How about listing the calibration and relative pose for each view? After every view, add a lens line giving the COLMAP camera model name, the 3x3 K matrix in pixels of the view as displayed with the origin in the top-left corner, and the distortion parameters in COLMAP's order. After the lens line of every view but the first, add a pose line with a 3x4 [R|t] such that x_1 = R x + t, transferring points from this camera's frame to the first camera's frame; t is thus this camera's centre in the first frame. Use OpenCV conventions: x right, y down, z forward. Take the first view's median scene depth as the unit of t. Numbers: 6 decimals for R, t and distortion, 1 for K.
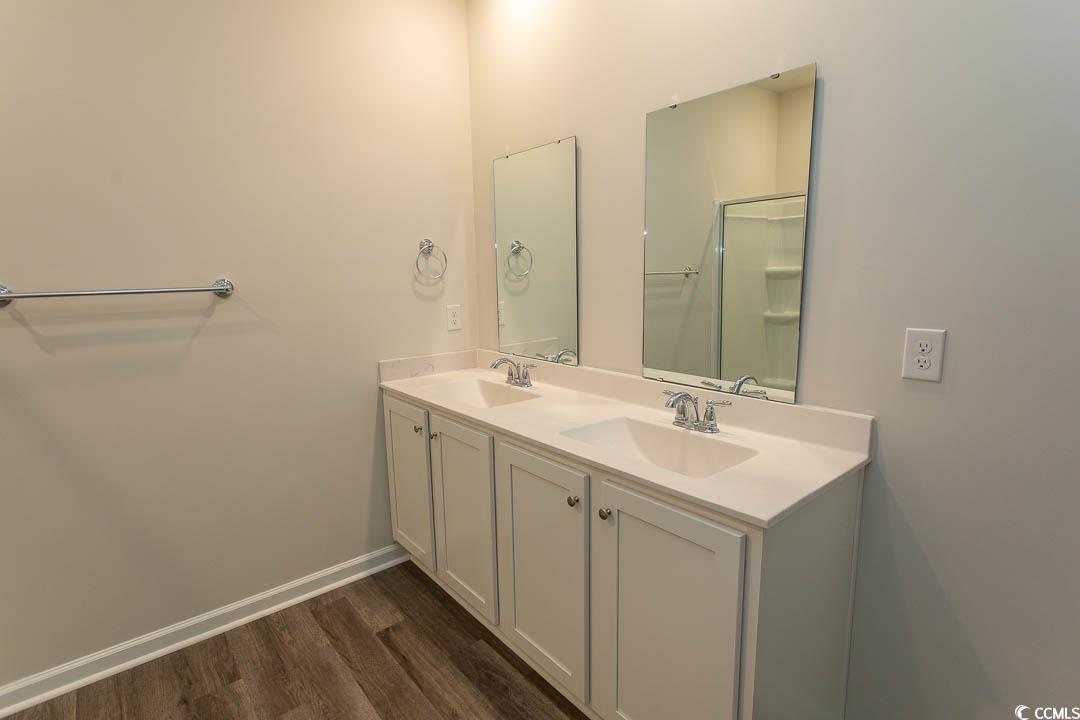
lens RADIAL K [[530.6, 0, 537.5], [0, 530.6, 354.7], [0, 0, 1]] dist [-0.014743, 0.008730]
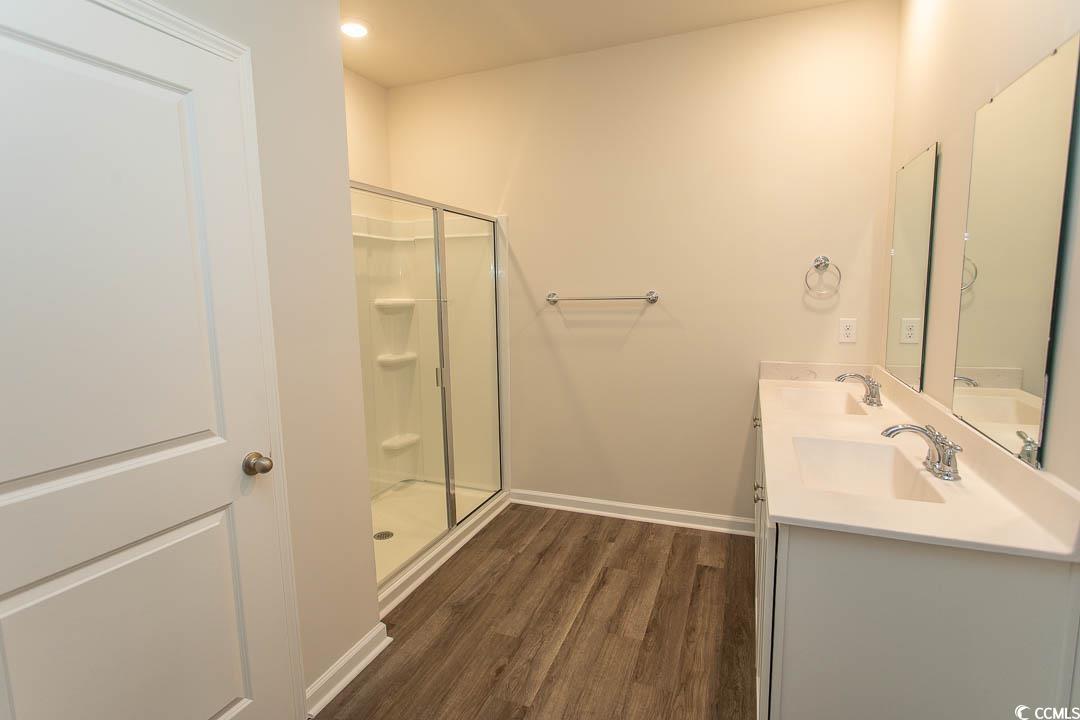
lens RADIAL K [[530.6, 0, 537.5], [0, 530.6, 354.7], [0, 0, 1]] dist [-0.014743, 0.008730]
pose [[0.477379, 0.121180, -0.870301, 0.599089], [-0.125887, 0.989660, 0.068748, -0.024918], [0.869633, 0.076740, 0.487698, -0.019354]]
